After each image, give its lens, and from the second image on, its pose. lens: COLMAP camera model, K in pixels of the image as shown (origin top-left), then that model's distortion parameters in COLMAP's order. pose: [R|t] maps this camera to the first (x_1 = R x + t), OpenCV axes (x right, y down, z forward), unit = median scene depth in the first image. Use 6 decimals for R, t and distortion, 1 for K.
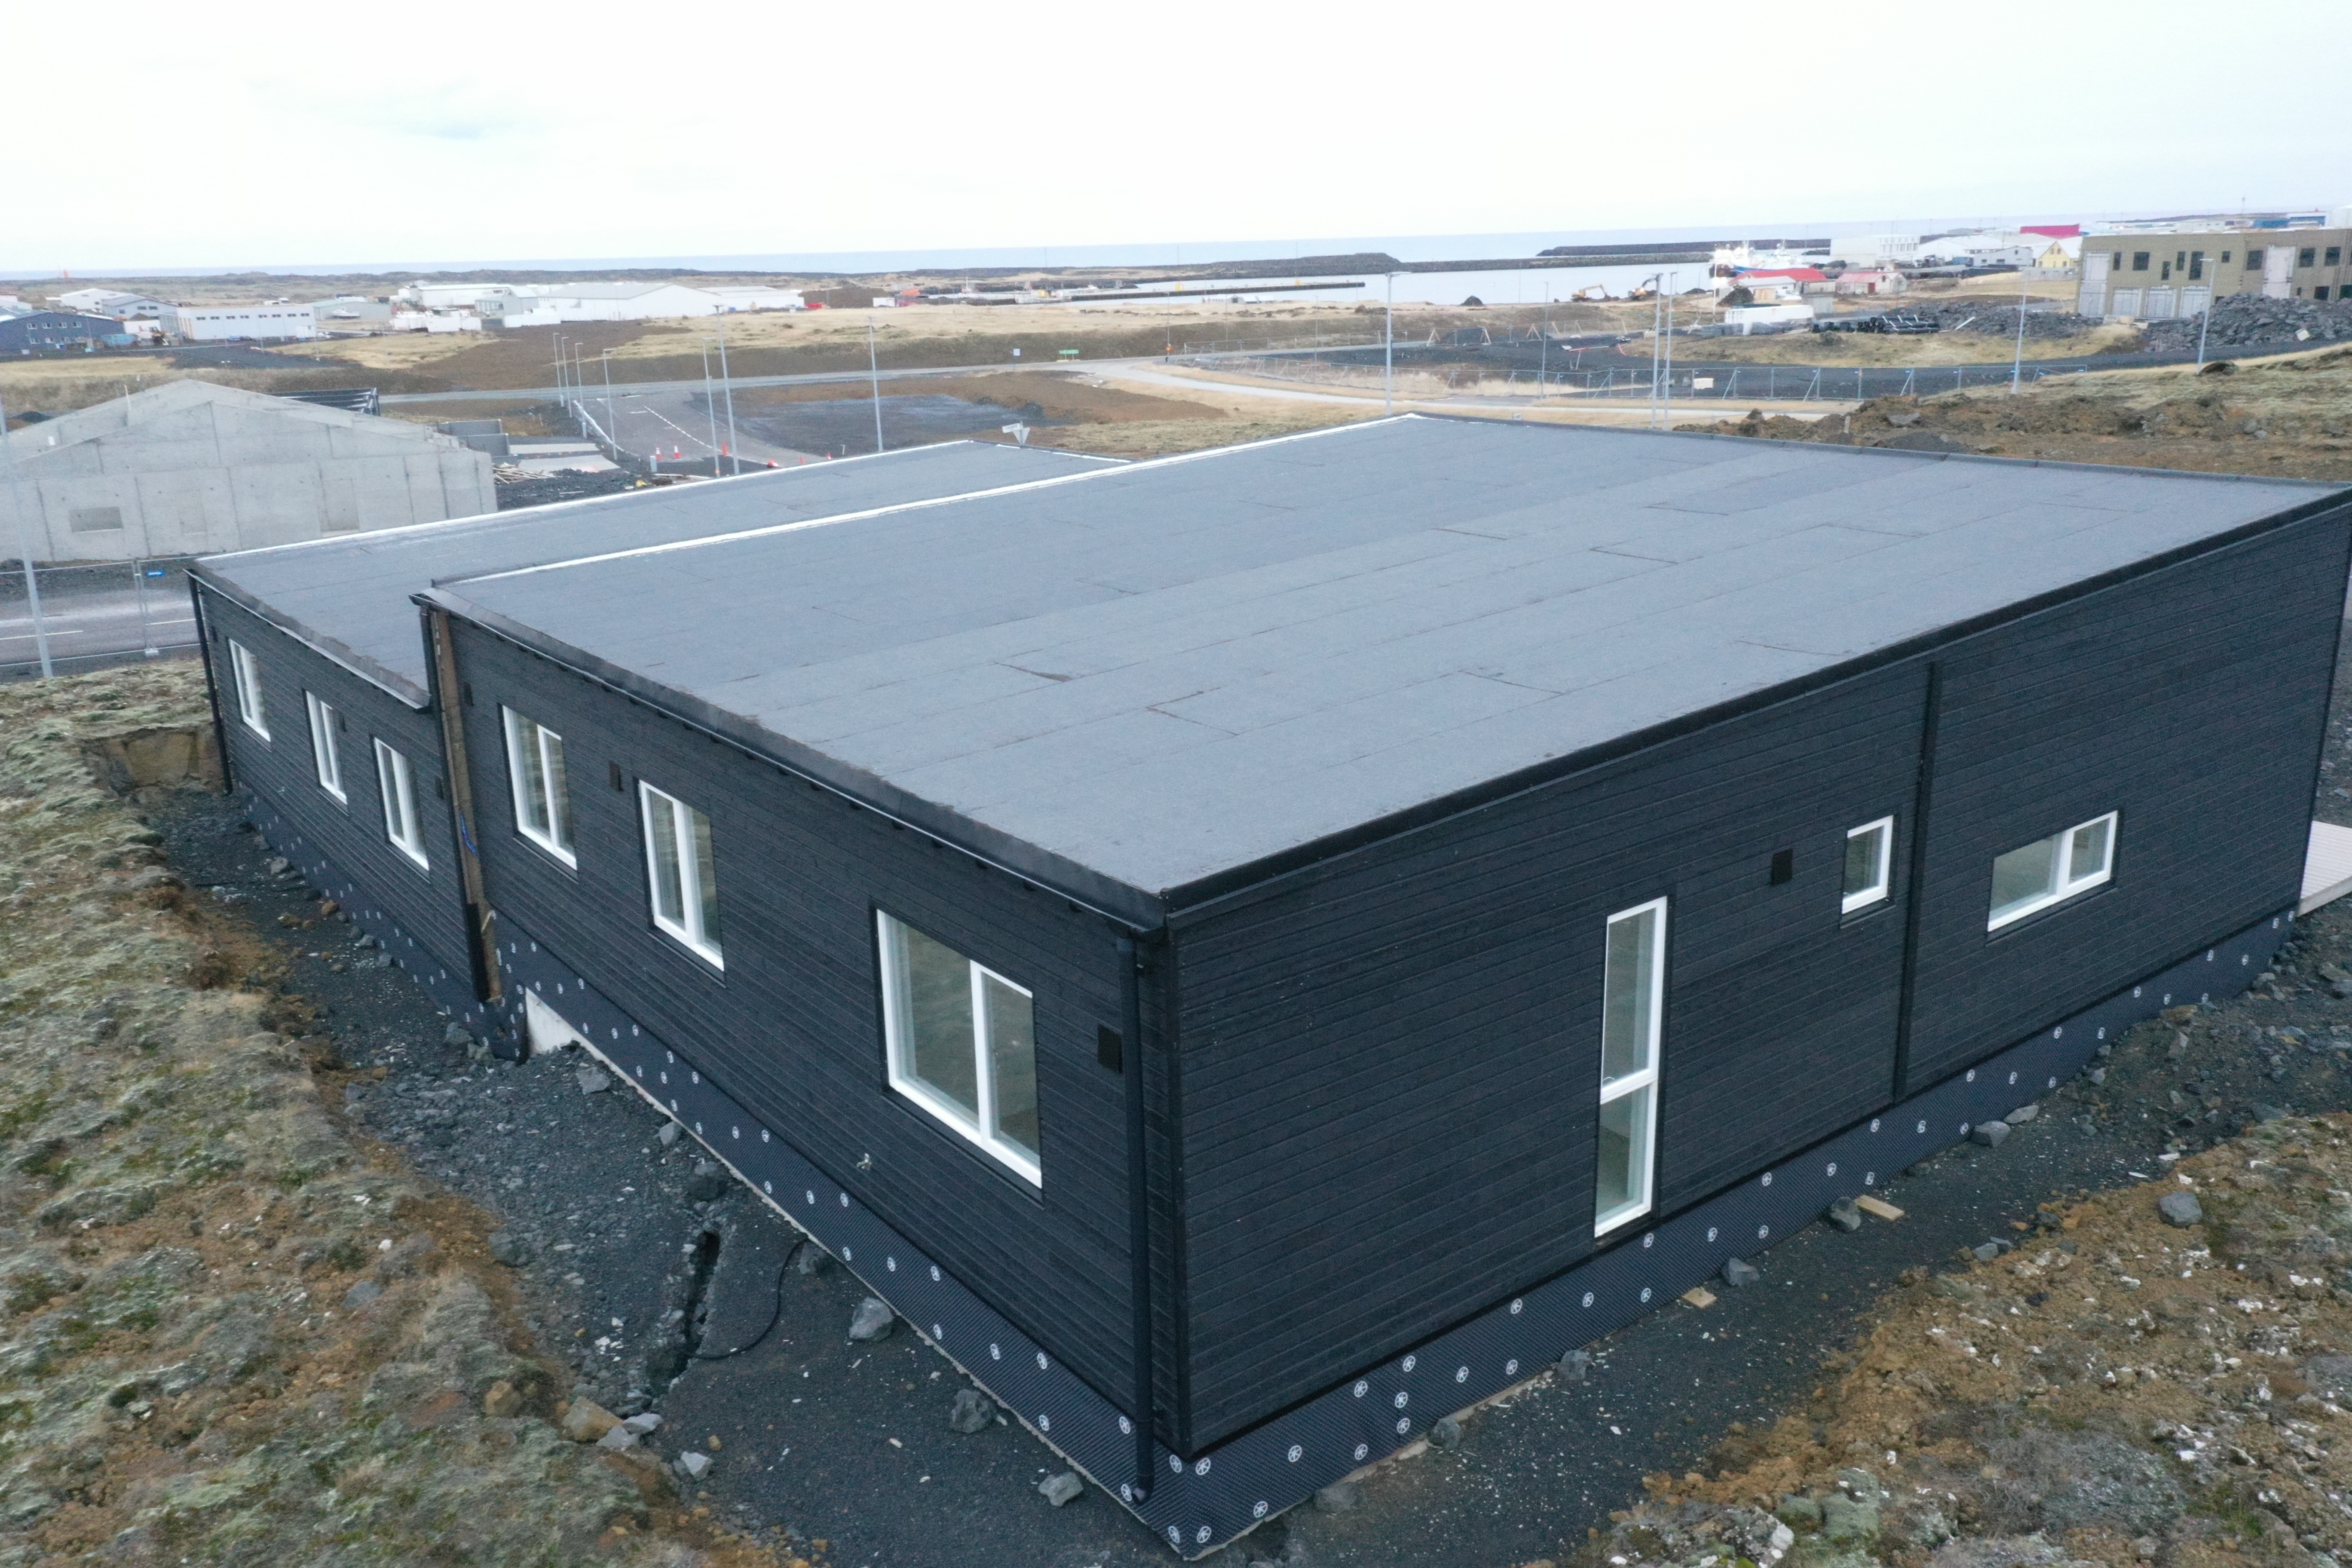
lens RADIAL K [[1874.0, 0, 1176.0], [0, 1874.0, 784.0], [0, 0, 1]] dist [0.010561, 0.017501]
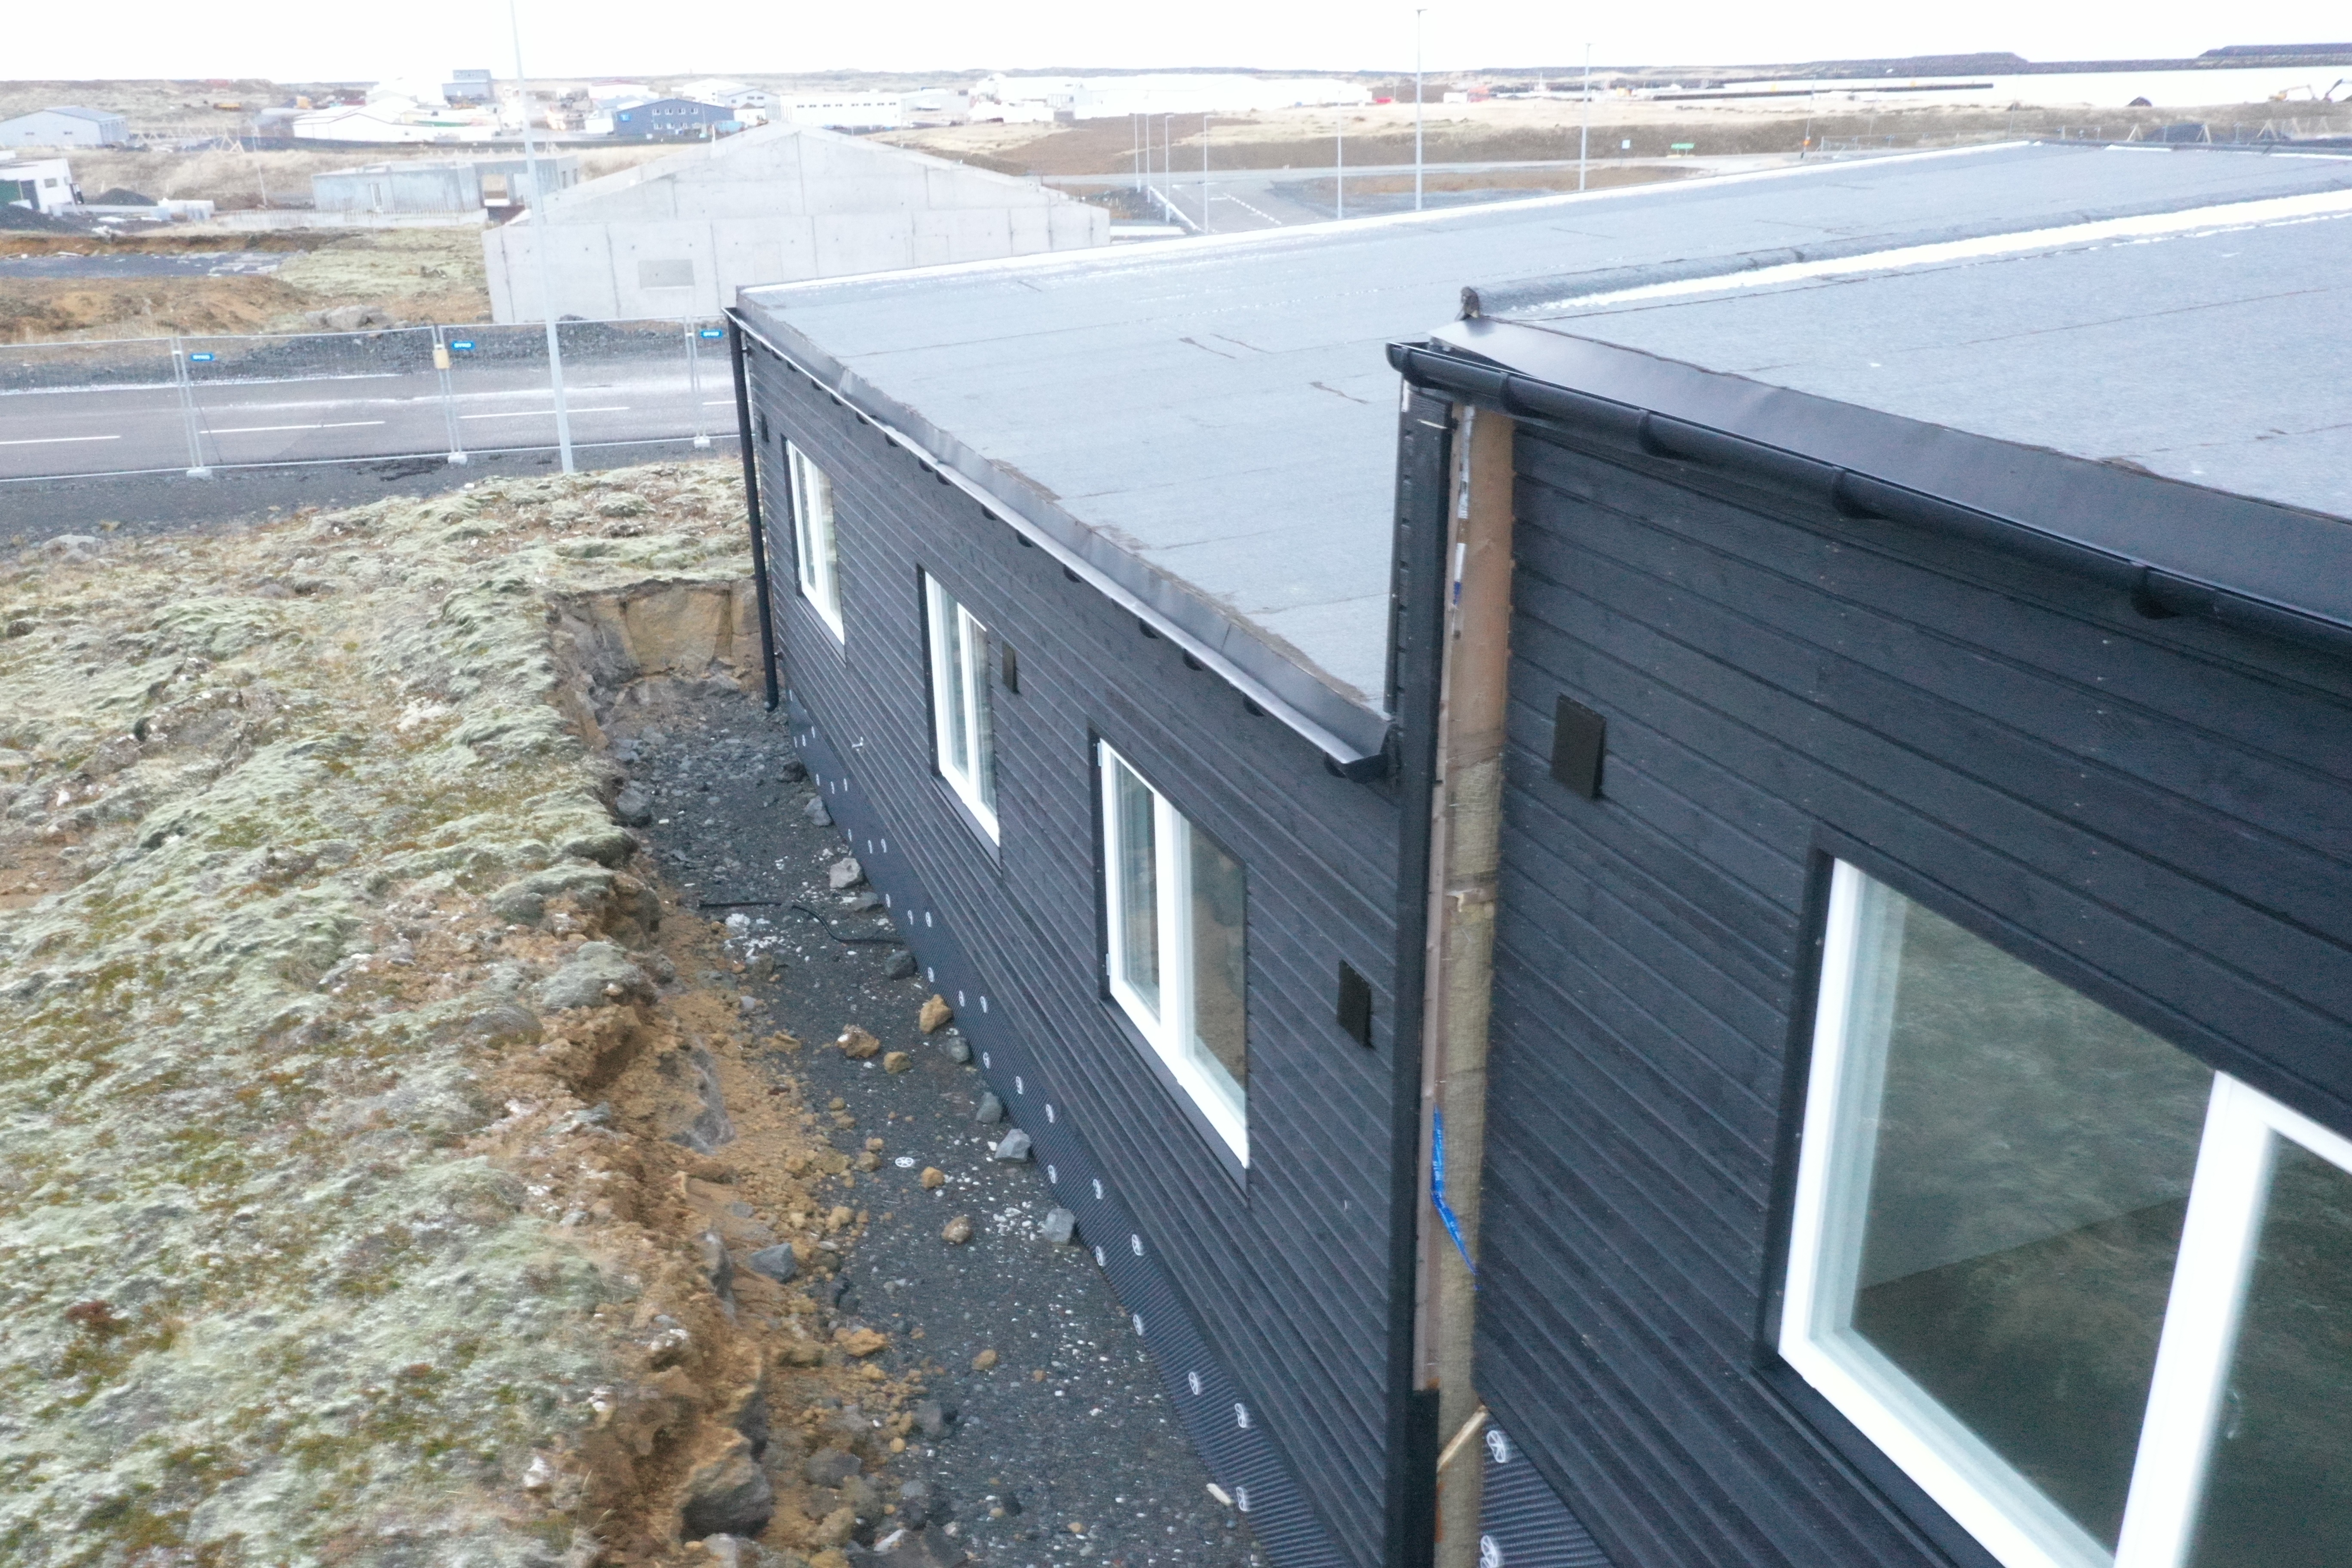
lens RADIAL K [[1874.0, 0, 1176.0], [0, 1874.0, 784.0], [0, 0, 1]] dist [0.010561, 0.017501]
pose [[0.961012, 0.105711, -0.255503, -0.225908], [-0.081107, 0.991158, 0.105015, -0.040911], [0.264345, -0.080197, 0.961088, 0.459453]]
